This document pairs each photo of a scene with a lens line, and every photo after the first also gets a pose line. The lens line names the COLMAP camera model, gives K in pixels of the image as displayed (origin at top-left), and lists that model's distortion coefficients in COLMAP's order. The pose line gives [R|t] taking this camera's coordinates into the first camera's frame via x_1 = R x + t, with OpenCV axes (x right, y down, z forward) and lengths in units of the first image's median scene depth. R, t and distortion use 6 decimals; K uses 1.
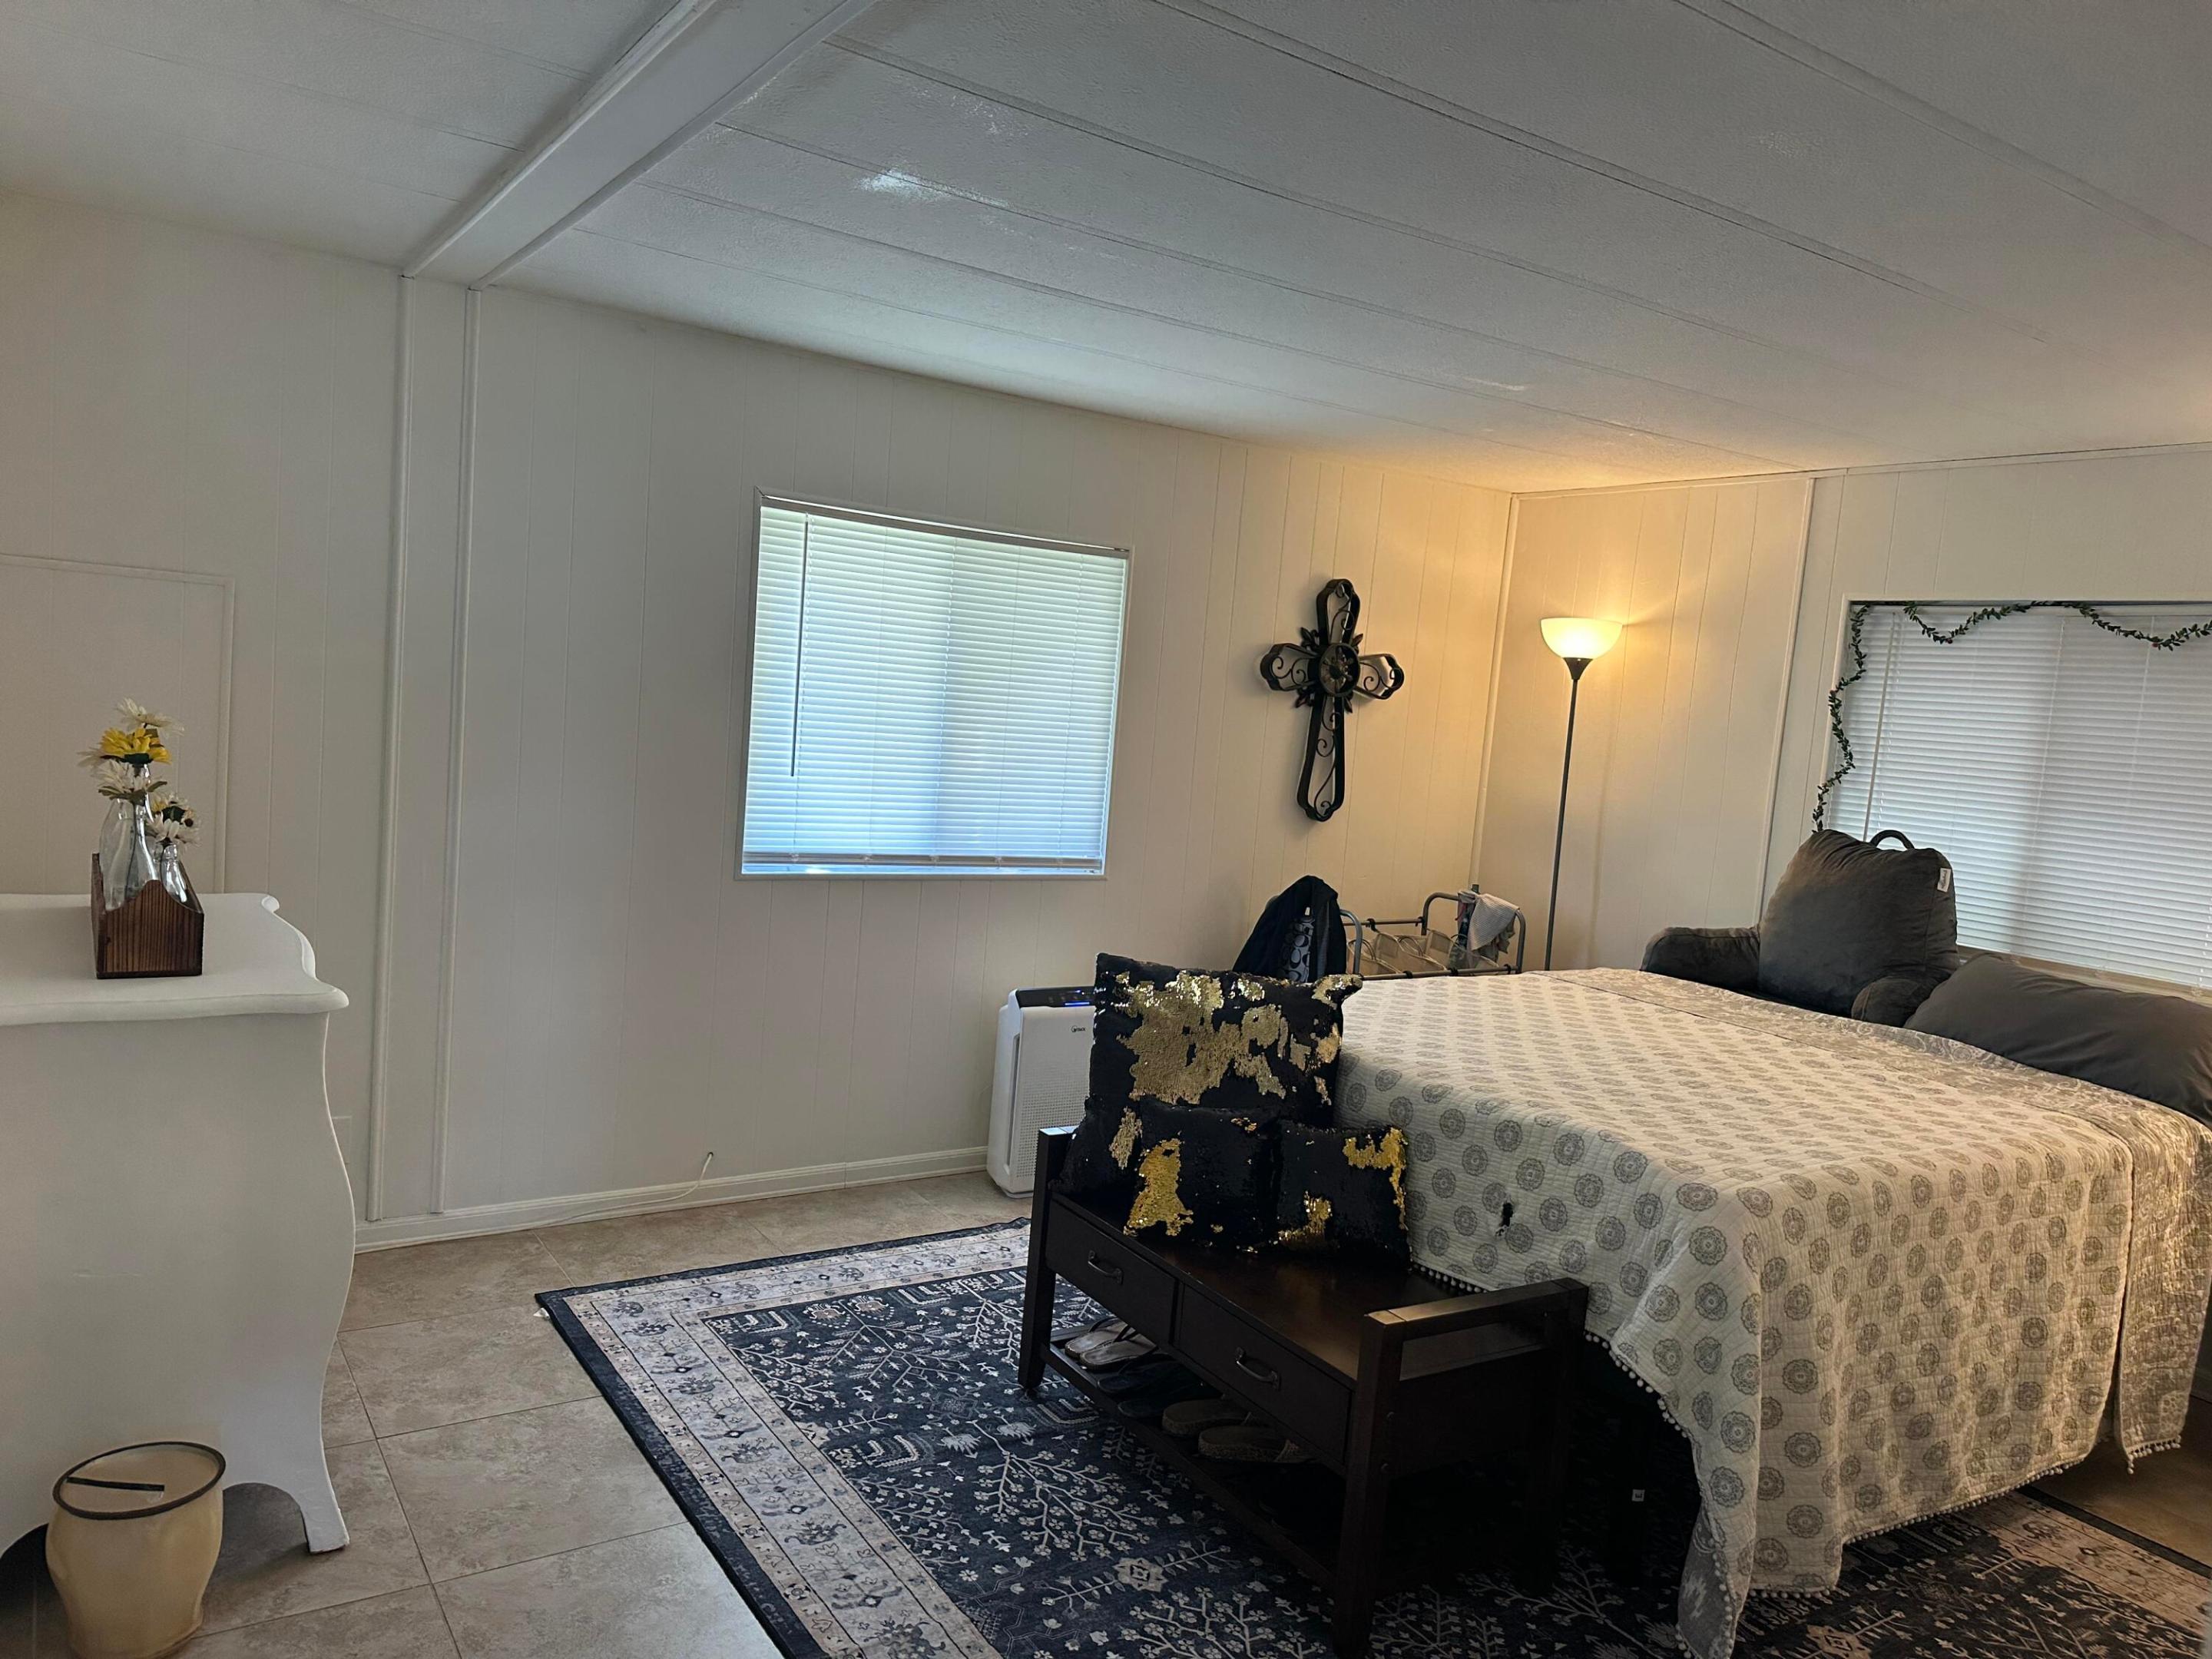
lens RADIAL K [[1537.4, 0, 1098.9], [0, 1537.4, 829.6], [0, 0, 1]] dist [0.021019, -0.039242]
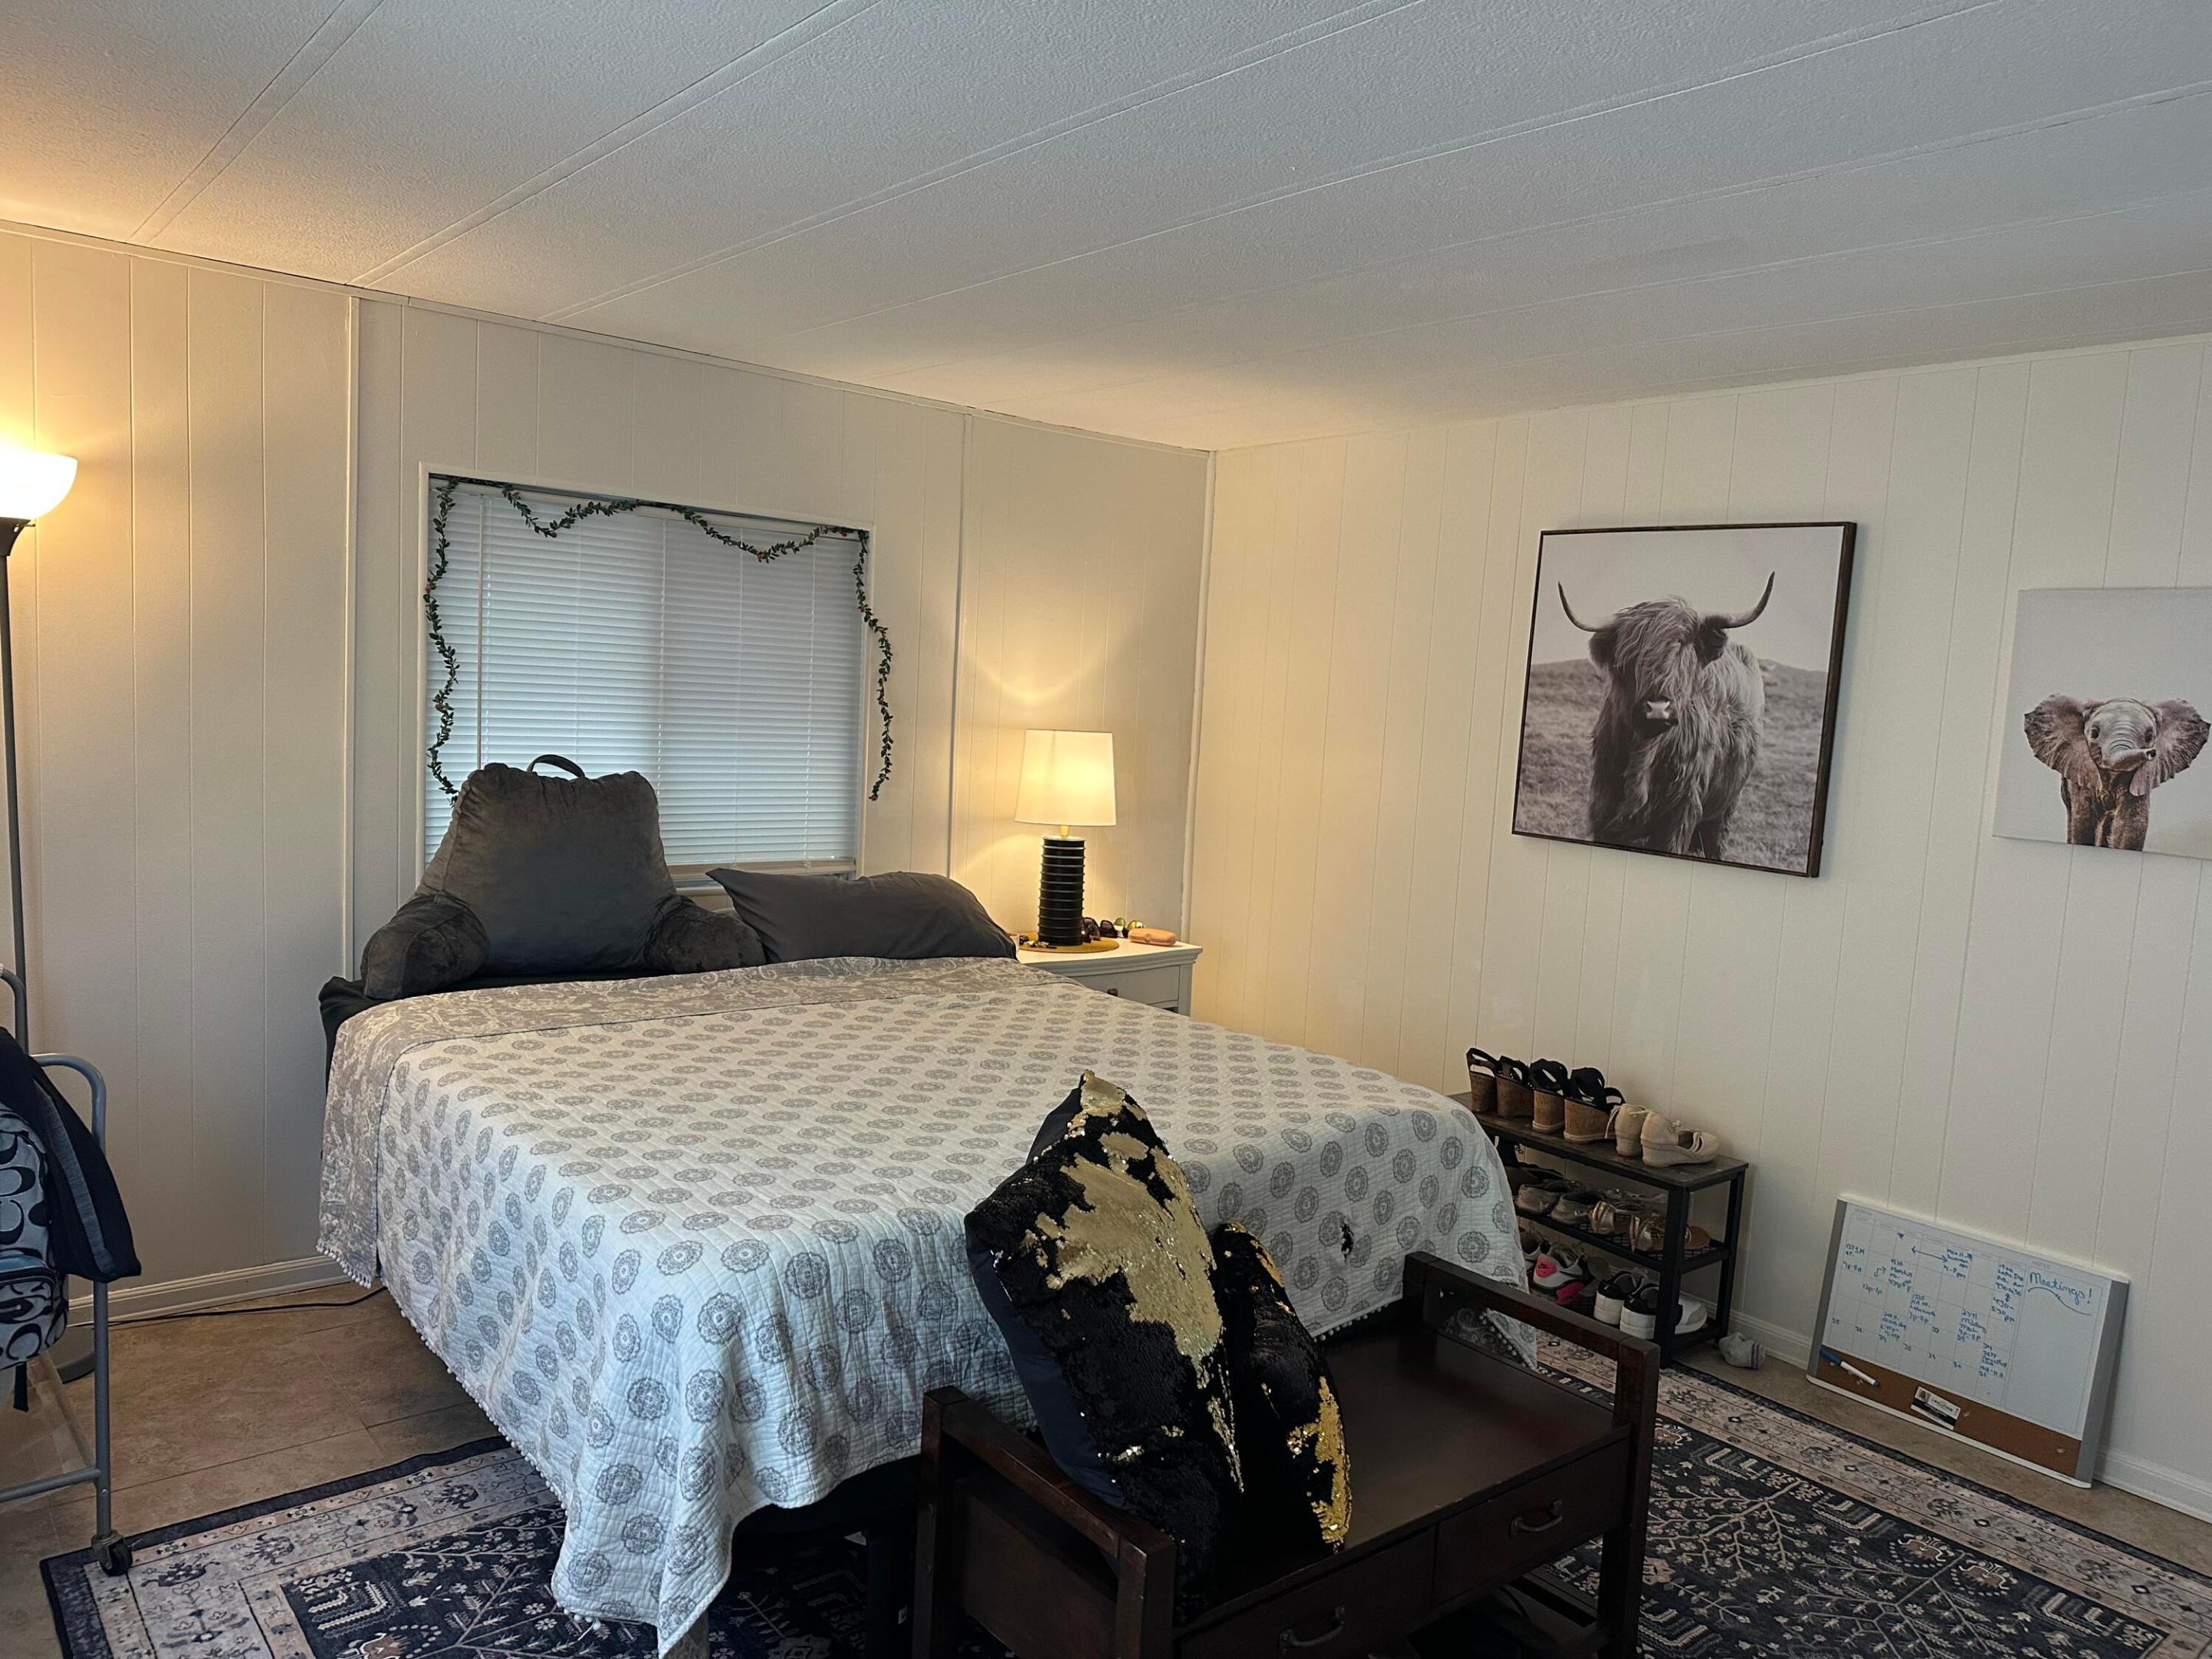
lens RADIAL K [[1537.4, 0, 1097.7], [0, 1537.4, 830.2], [0, 0, 1]] dist [0.021019, -0.039242]
pose [[-0.105406, -0.177495, 0.978460, -0.389717], [0.026116, 0.983108, 0.181152, -0.110520], [-0.994086, 0.044648, -0.098990, 0.806200]]
